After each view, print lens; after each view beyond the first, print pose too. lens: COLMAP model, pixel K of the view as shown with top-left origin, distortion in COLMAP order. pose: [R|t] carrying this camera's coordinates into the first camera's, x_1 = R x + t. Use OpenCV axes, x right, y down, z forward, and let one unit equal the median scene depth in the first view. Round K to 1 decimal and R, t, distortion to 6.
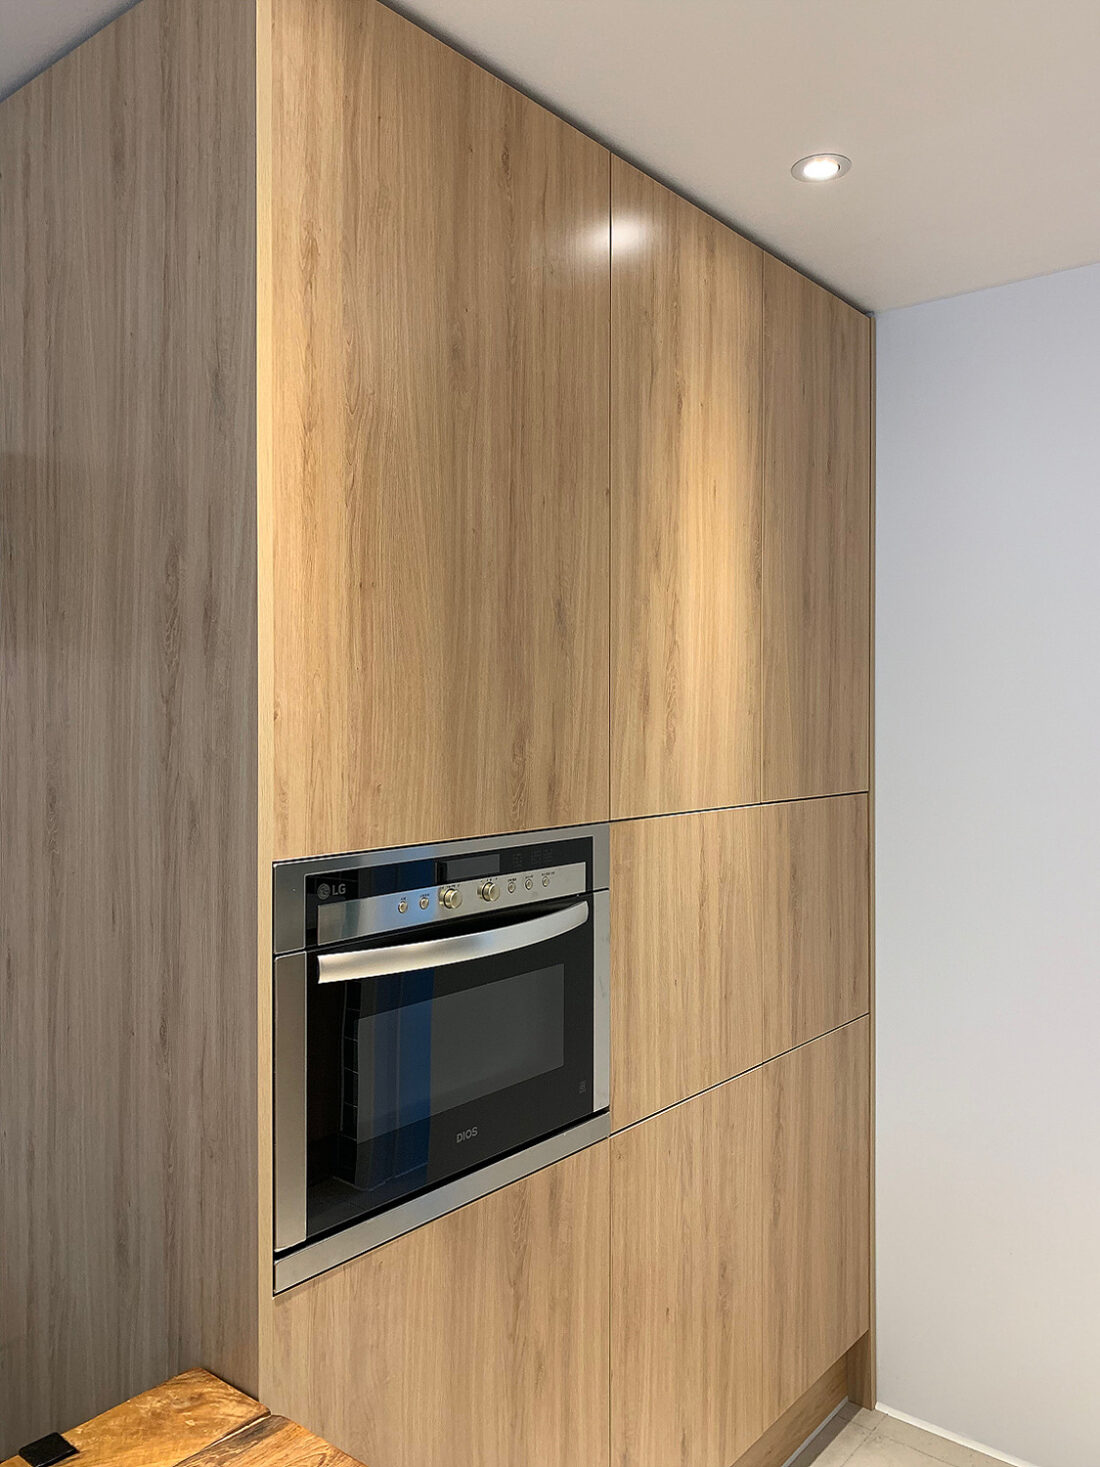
lens RADIAL K [[1137.8, 0, 545.3], [0, 1137.8, 731.2], [0, 0, 1]] dist [0.016501, -0.009058]
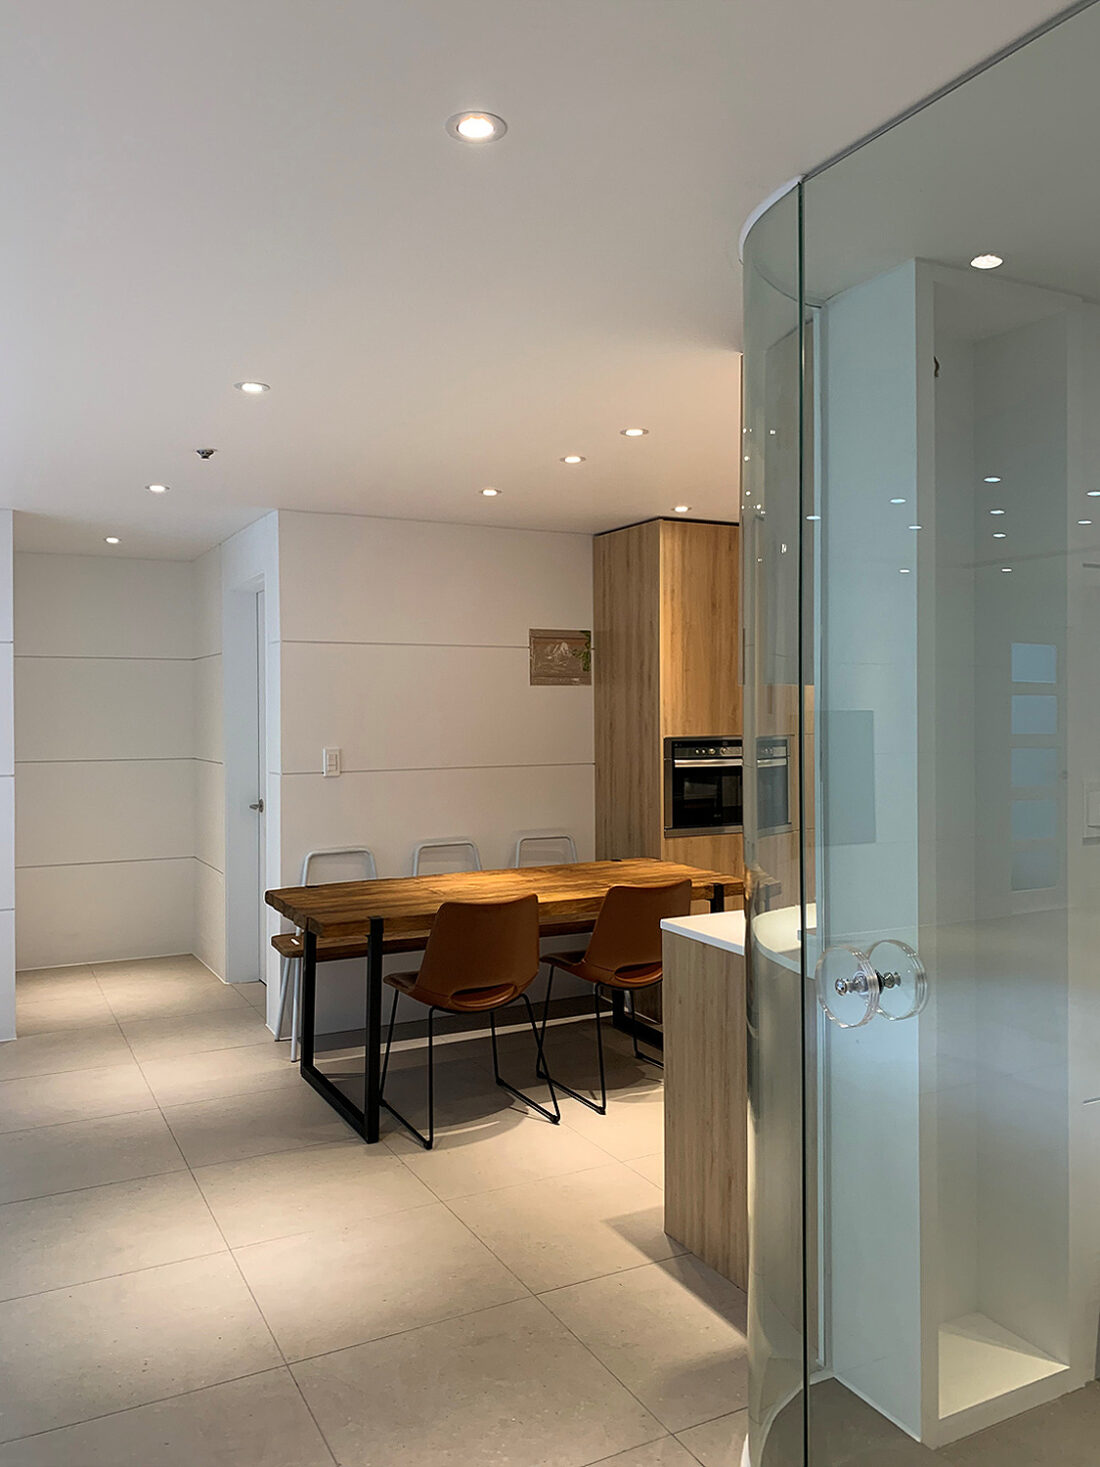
lens RADIAL K [[1137.8, 0, 548.8], [0, 1137.8, 727.3], [0, 0, 1]] dist [0.016501, -0.009058]
pose [[0.921770, 0.000555, -0.387737, 0.965064], [0.003819, 0.999937, 0.010512, 0.029732], [0.387718, -0.011170, 0.921710, -2.938285]]
